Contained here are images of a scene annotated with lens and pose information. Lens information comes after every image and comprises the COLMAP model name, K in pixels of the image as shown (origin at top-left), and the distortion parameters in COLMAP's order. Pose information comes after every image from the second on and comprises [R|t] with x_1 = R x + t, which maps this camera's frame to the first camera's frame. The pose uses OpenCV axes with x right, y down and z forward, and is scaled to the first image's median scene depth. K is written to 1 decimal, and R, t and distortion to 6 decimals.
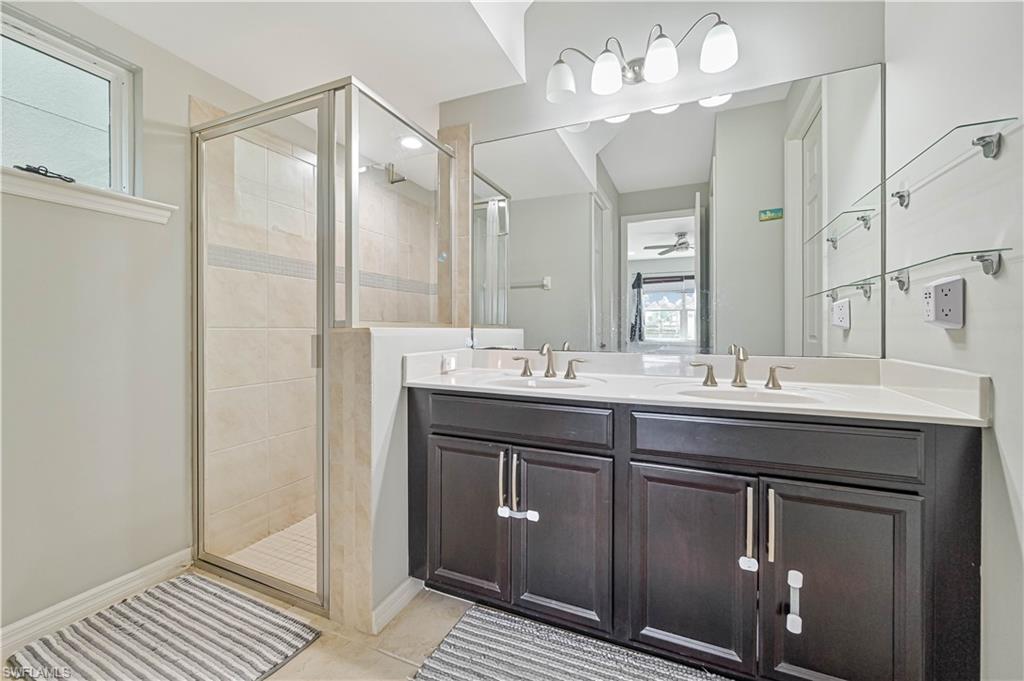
lens RADIAL K [[403.5, 0, 513.3], [0, 403.5, 335.8], [0, 0, 1]] dist [-0.001951, -0.000113]
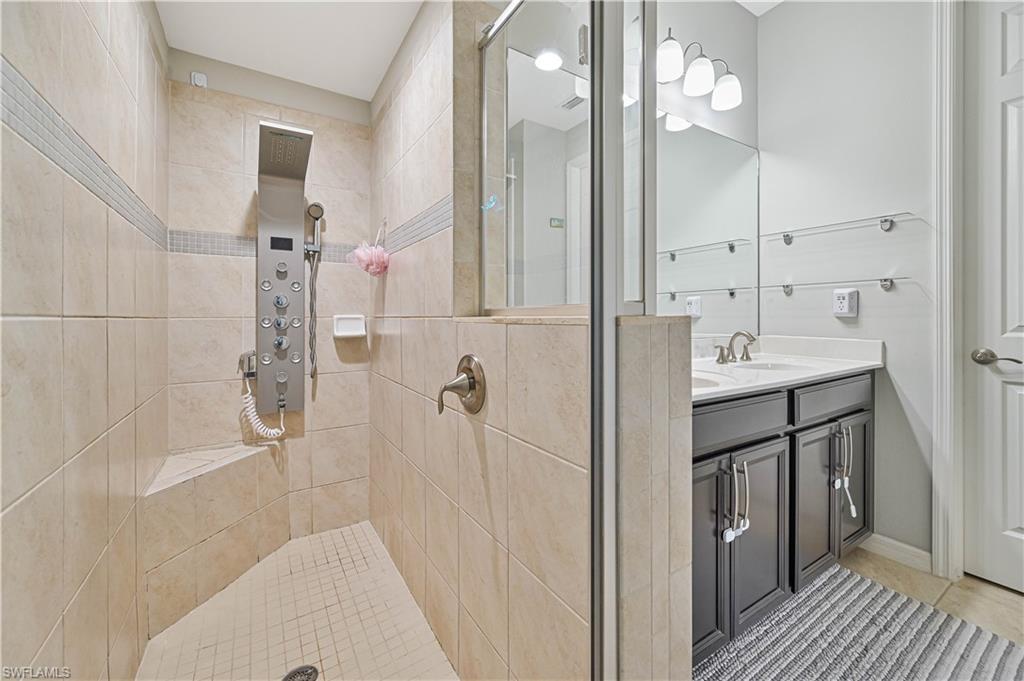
lens RADIAL K [[403.5, 0, 509.9], [0, 403.5, 319.6], [0, 0, 1]] dist [-0.001951, -0.000113]
pose [[0.584231, -0.007794, 0.811550, -0.945094], [0.011675, 0.999931, 0.001198, -0.017906], [-0.811503, 0.008775, 0.584282, 0.849067]]
